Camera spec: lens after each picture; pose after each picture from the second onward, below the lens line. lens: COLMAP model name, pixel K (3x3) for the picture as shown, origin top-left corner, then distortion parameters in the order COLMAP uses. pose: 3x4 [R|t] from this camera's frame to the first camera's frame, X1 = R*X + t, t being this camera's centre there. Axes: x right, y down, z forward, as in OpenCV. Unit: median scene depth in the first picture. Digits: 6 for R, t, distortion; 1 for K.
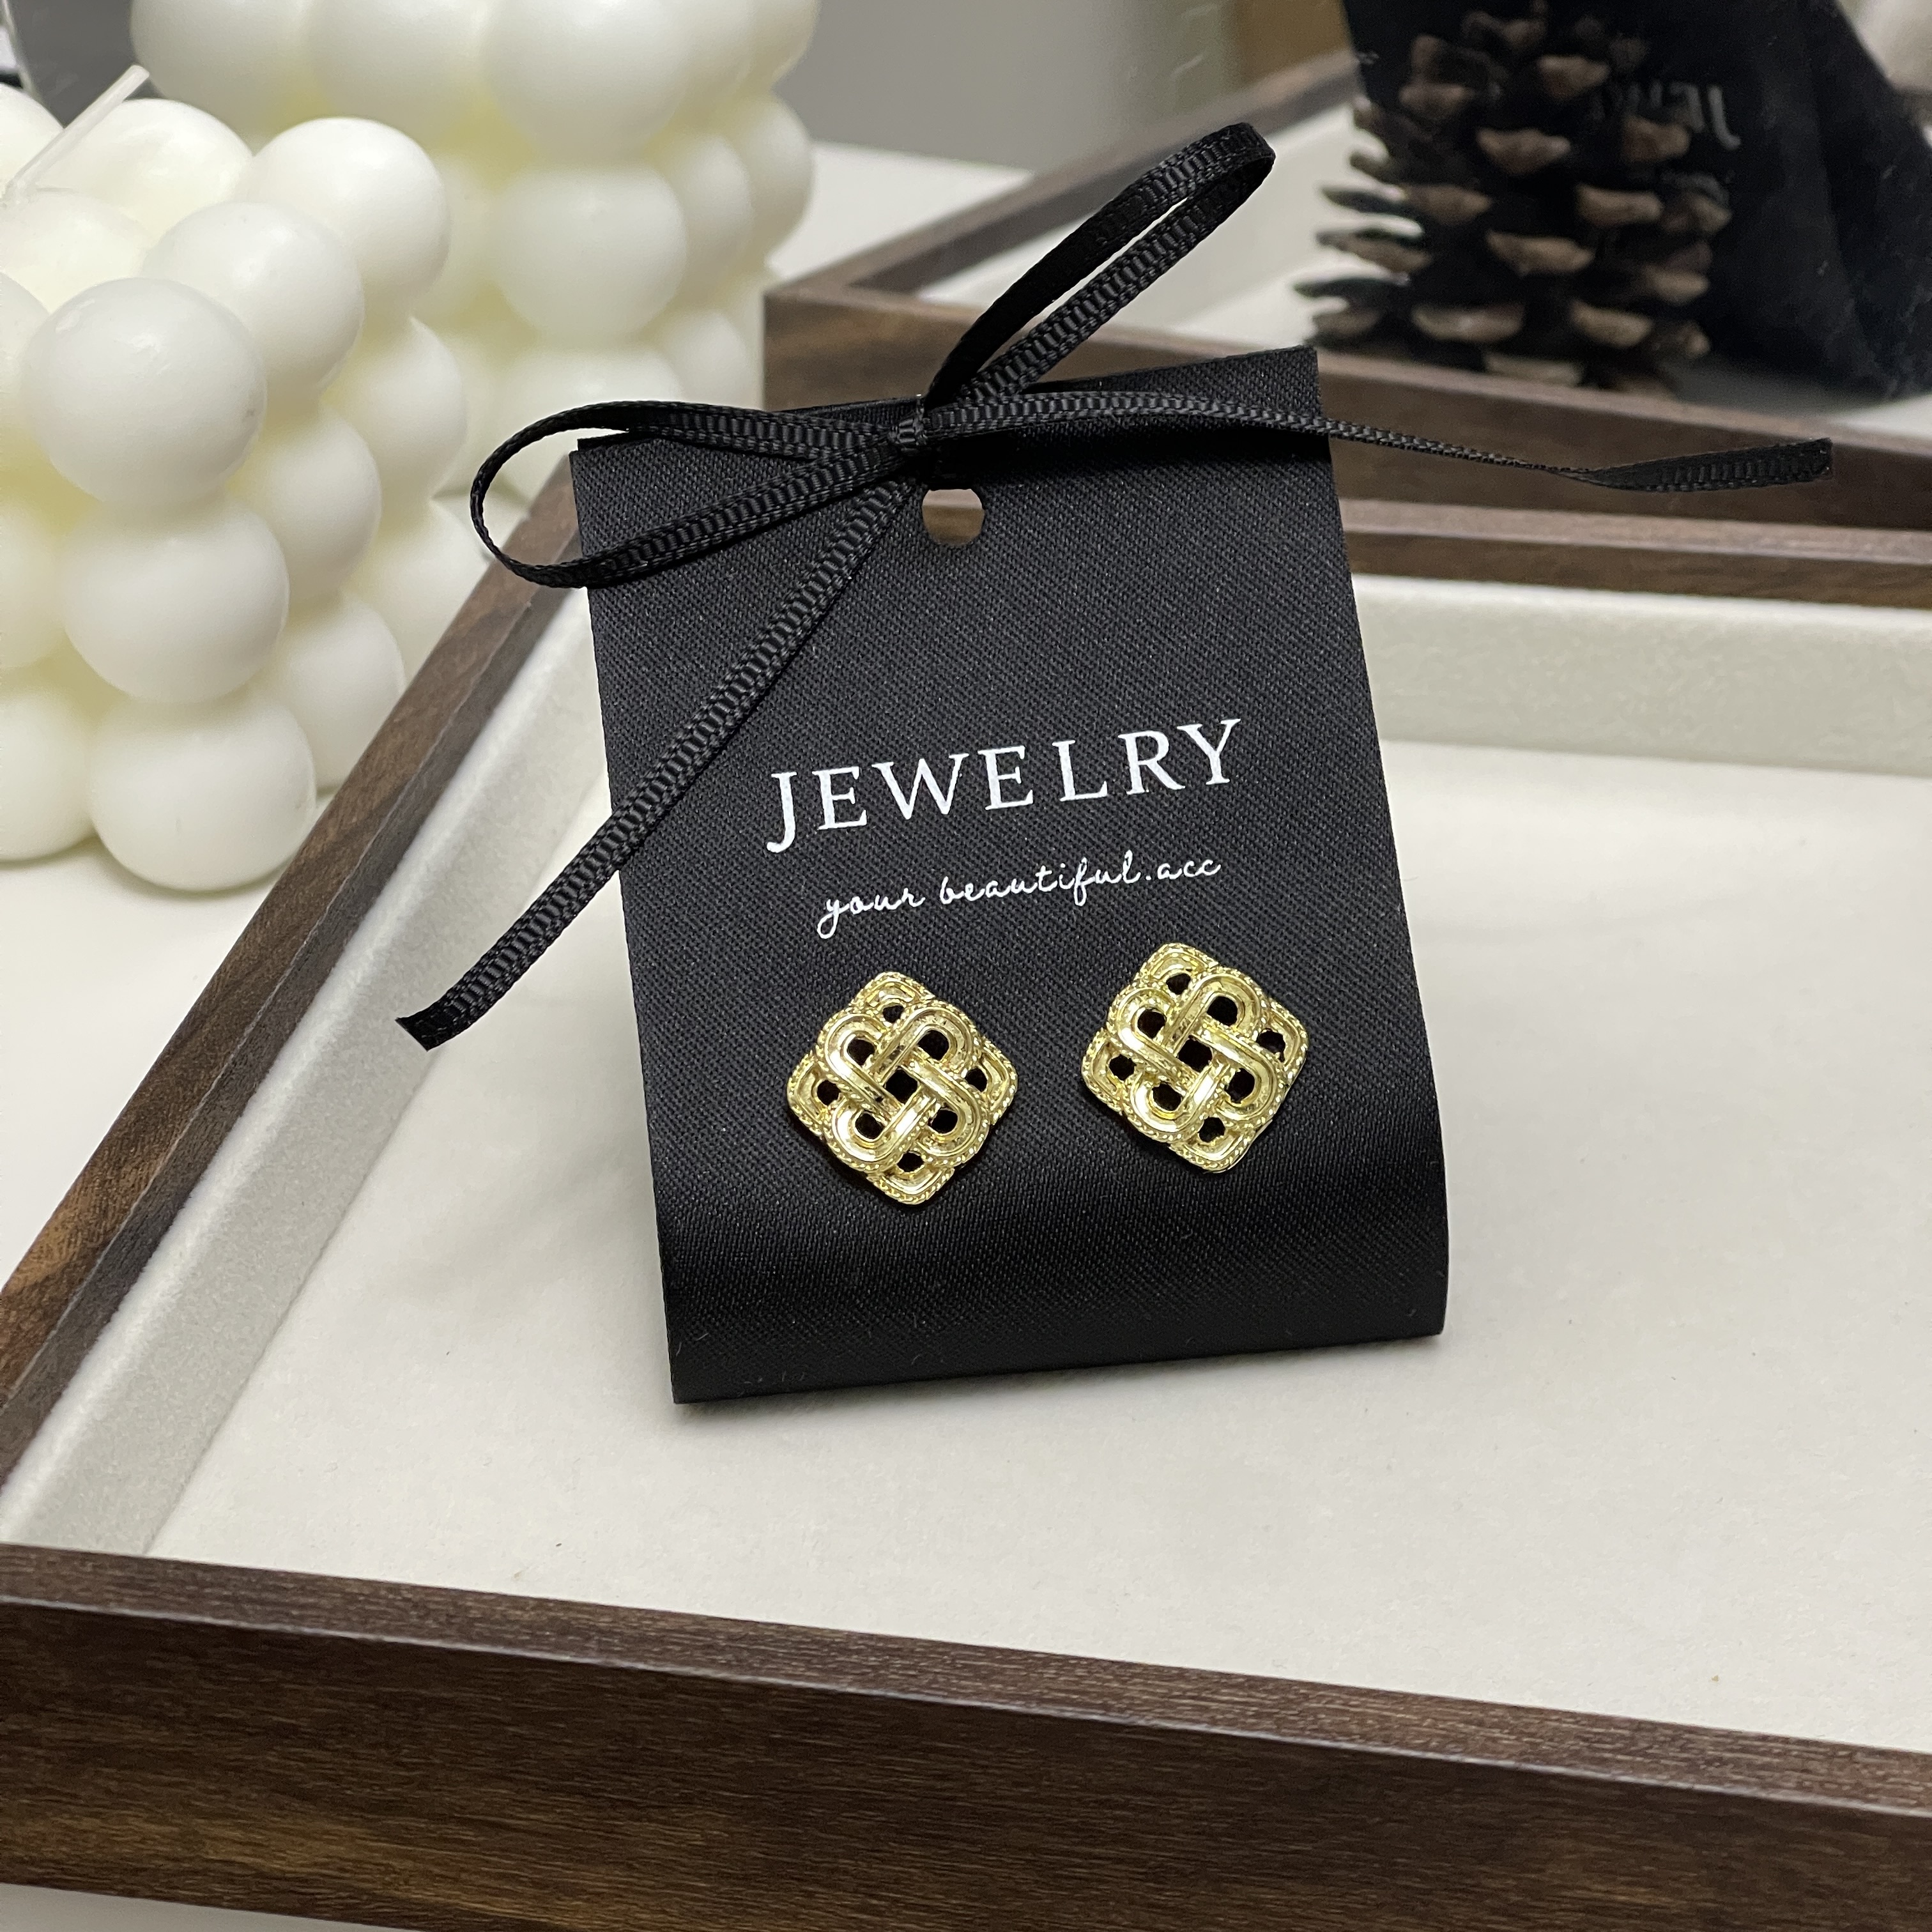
lens RADIAL K [[4968.7, 0, 961.1], [0, 4968.7, 941.2], [0, 0, 1]] dist [0.144015, 0.000000]
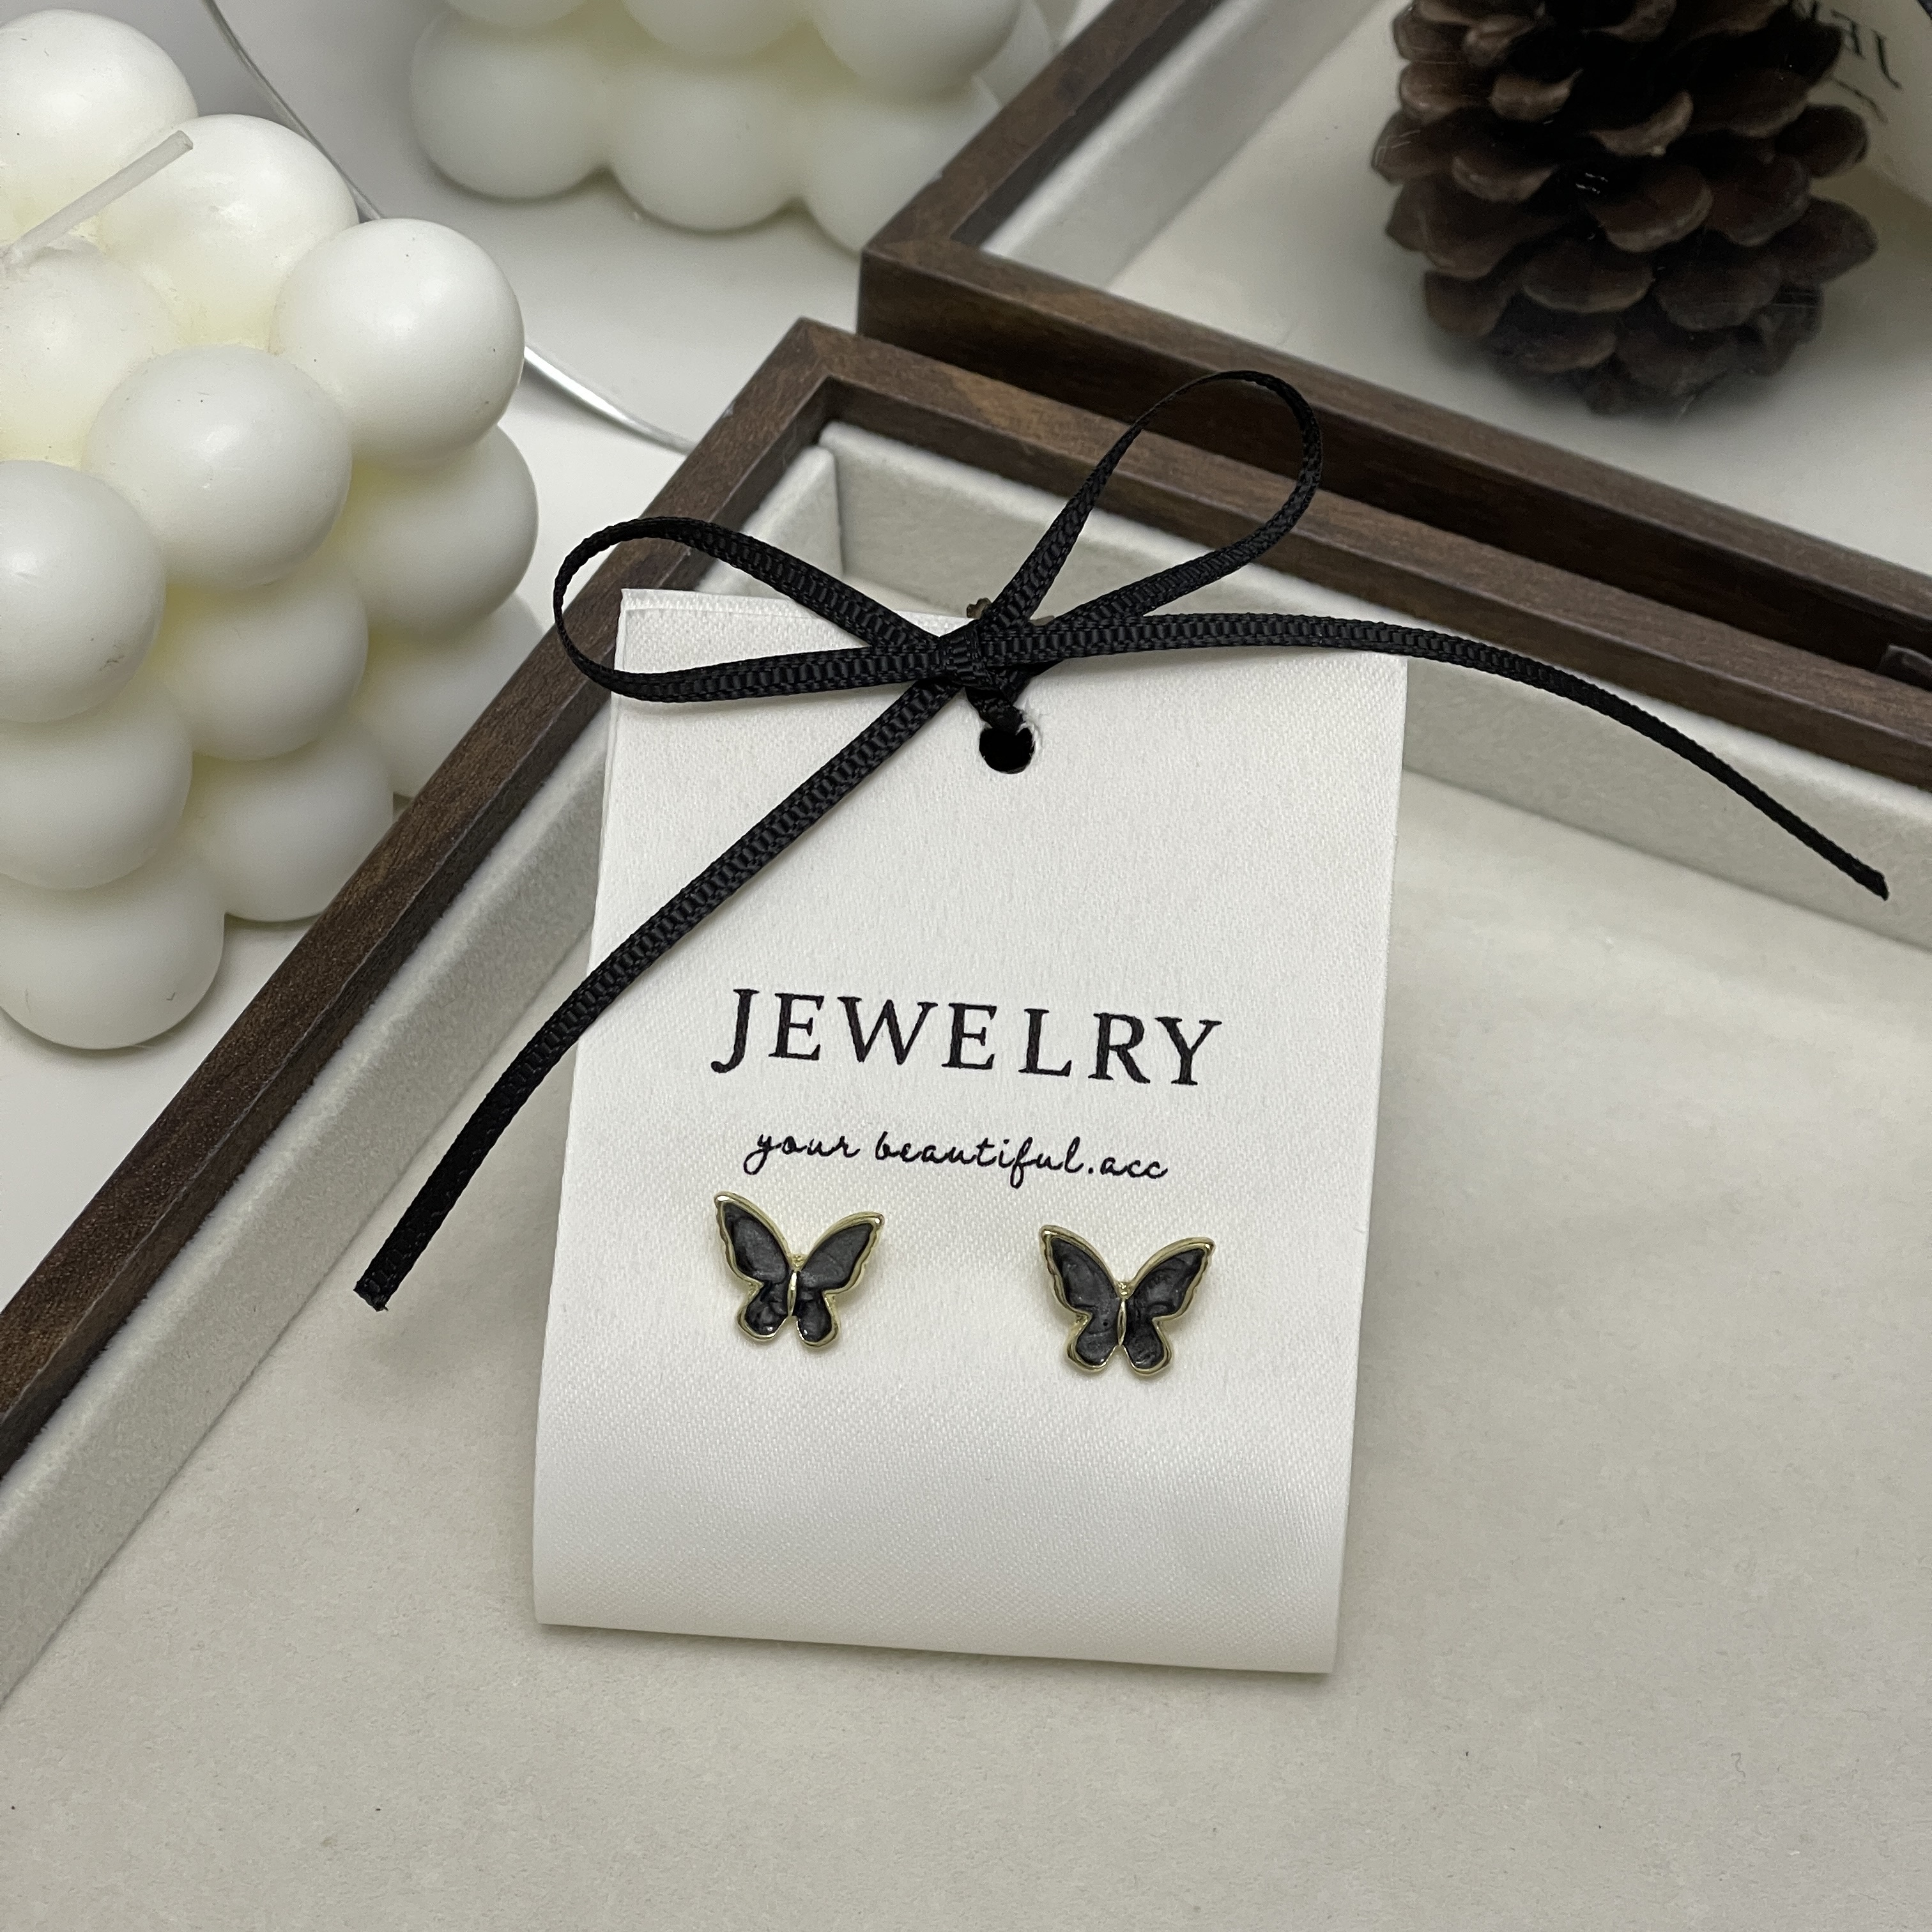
lens RADIAL K [[4968.7, 0, 964.8], [0, 4968.7, 925.4], [0, 0, 1]] dist [0.144015, 0.000000]
pose [[0.967982, 0.209598, -0.138127, 0.125676], [-0.157484, 0.935582, 0.316047, -0.355068], [0.195471, -0.284175, 0.938635, 0.120394]]
